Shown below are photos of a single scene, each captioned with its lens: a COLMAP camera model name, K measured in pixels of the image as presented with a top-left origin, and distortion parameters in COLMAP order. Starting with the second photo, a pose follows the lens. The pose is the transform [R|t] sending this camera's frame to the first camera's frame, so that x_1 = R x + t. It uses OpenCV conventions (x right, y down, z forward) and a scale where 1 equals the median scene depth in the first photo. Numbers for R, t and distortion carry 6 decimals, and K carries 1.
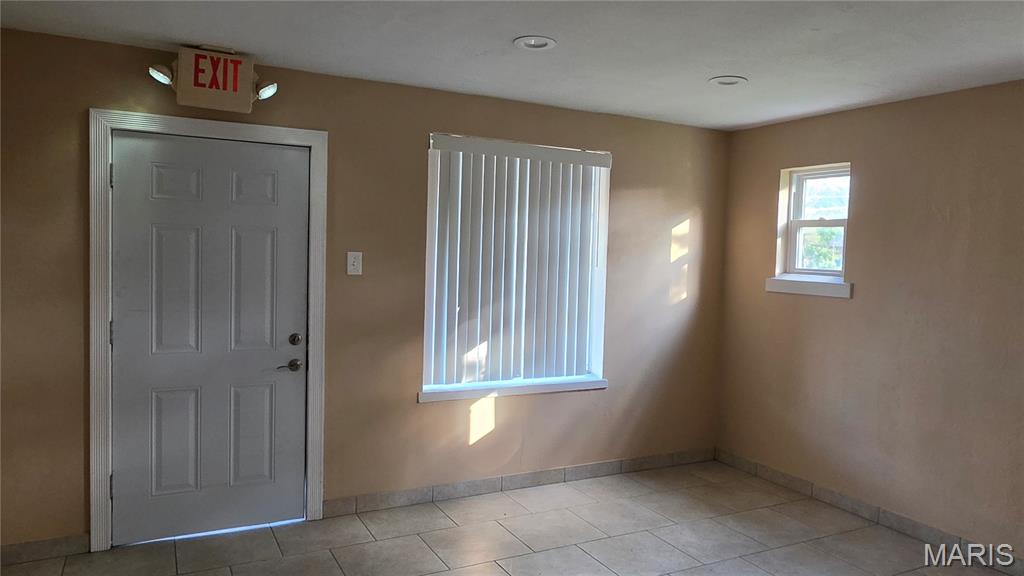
lens RADIAL K [[696.5, 0, 512.0], [0, 696.5, 288.0], [0, 0, 1]] dist [0.005189, -0.003693]
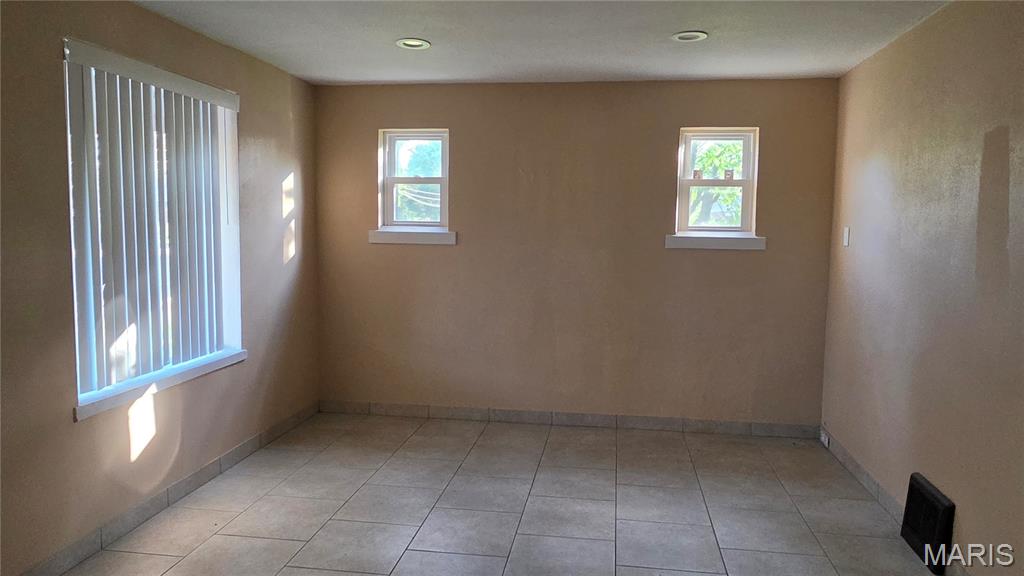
lens RADIAL K [[696.5, 0, 512.0], [0, 696.5, 288.0], [0, 0, 1]] dist [0.005189, -0.003693]
pose [[0.589950, -0.102029, 0.800968, -0.390163], [0.050222, 0.994700, 0.089716, -0.012279], [-0.805876, -0.012702, 0.591947, 0.198071]]
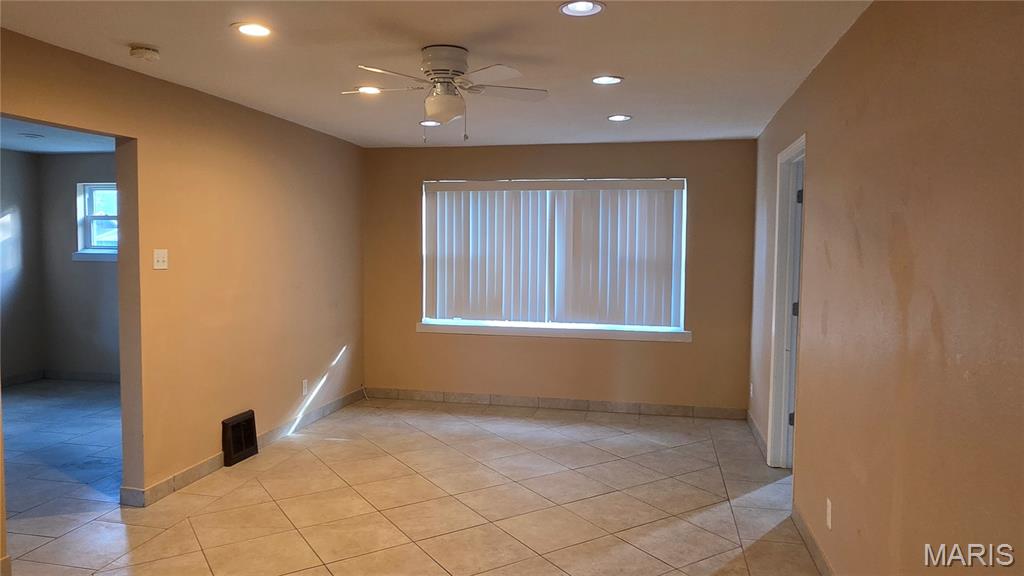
lens RADIAL K [[696.5, 0, 512.0], [0, 696.5, 288.0], [0, 0, 1]] dist [0.005189, -0.003693]
pose [[0.644344, -0.066162, 0.761868, -0.204753], [0.049012, 0.997775, 0.045196, 0.045151], [-0.763163, 0.008219, 0.646153, -0.793644]]
